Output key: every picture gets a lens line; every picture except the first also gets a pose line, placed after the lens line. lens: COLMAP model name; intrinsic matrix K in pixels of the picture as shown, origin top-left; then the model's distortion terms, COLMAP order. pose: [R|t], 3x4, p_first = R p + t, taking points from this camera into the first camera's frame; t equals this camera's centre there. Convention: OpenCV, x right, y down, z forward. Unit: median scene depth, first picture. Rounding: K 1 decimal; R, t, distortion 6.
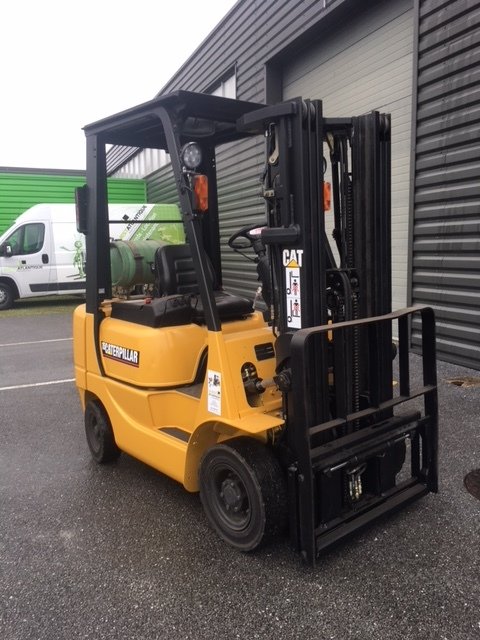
lens RADIAL K [[544.5, 0, 240.0], [0, 544.5, 320.0], [0, 0, 1]] dist [0.001062, -0.001206]
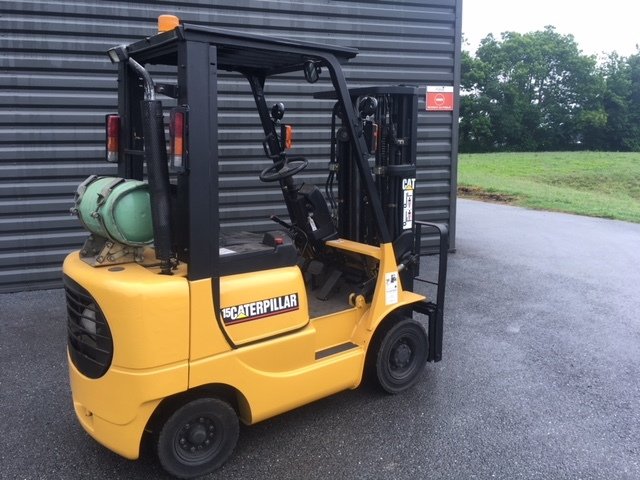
lens RADIAL K [[544.5, 0, 320.0], [0, 544.5, 240.0], [0, 0, 1]] dist [0.001062, -0.001206]
pose [[0.029509, -0.151790, 0.987972, -1.449719], [0.144300, 0.978696, 0.146055, -0.217008], [-0.989094, 0.138254, 0.050783, 1.169239]]
